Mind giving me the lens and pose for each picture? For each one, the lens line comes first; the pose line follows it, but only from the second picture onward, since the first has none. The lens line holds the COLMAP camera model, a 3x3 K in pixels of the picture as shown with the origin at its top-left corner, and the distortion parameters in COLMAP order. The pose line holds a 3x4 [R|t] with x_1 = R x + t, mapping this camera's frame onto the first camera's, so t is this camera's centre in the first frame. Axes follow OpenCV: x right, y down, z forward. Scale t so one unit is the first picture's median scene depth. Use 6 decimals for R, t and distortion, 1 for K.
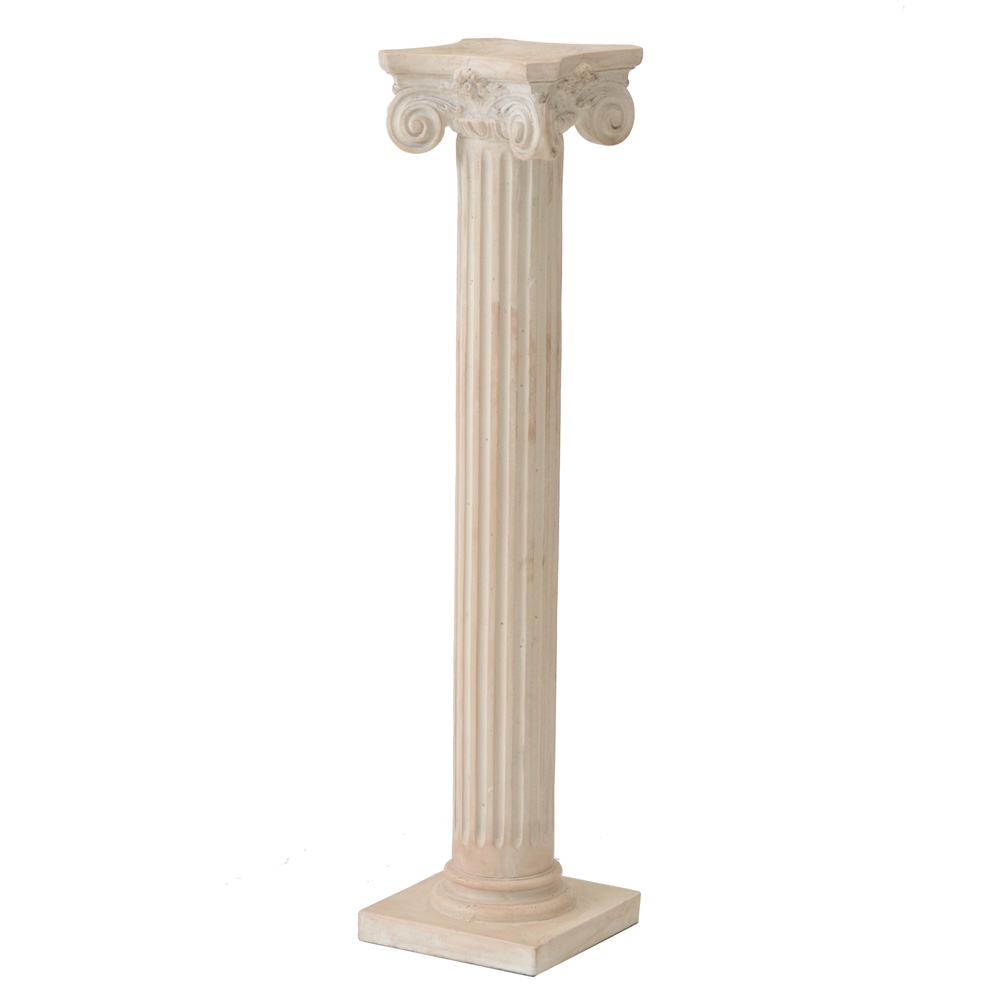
lens RADIAL K [[3750.5, 0, 500.0], [0, 3750.5, 500.0], [0, 0, 1]] dist [0.347518, 1.290869]
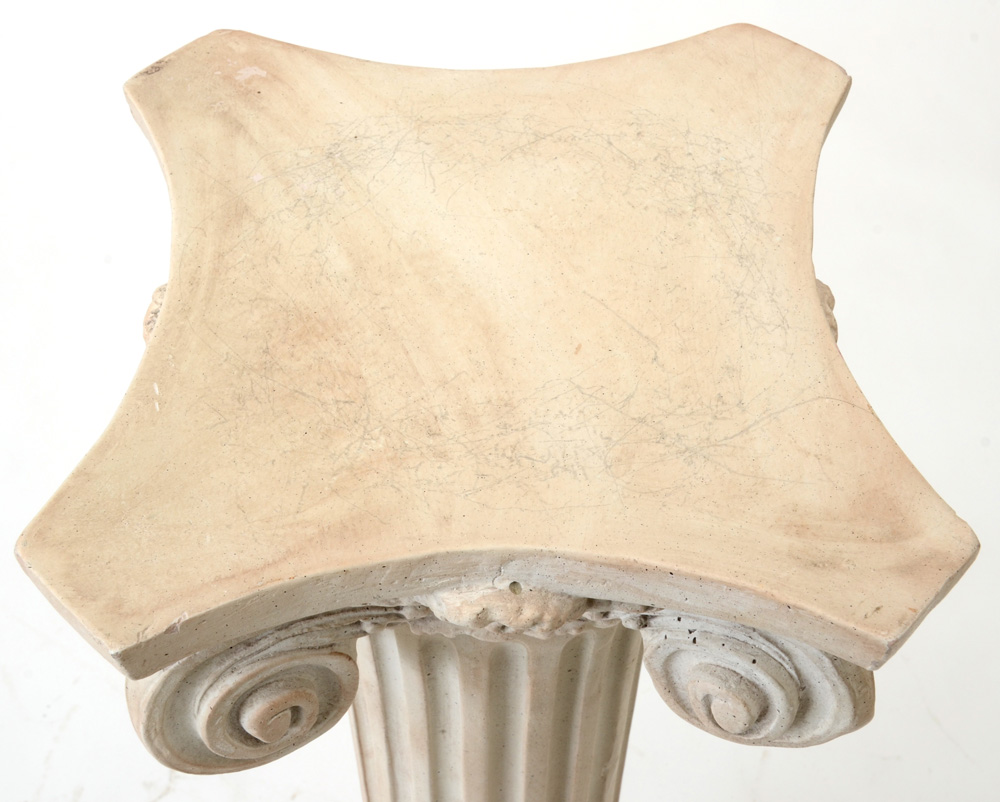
lens RADIAL K [[1373.9, 0, 477.7], [0, 1373.9, 403.7], [0, 0, 1]] dist [-0.039586, 0.018028]
pose [[0.854464, -0.409516, 0.319668, -0.031299], [0.120634, 0.754911, 0.644637, -0.174000], [-0.505310, -0.512257, 0.694446, 0.940354]]
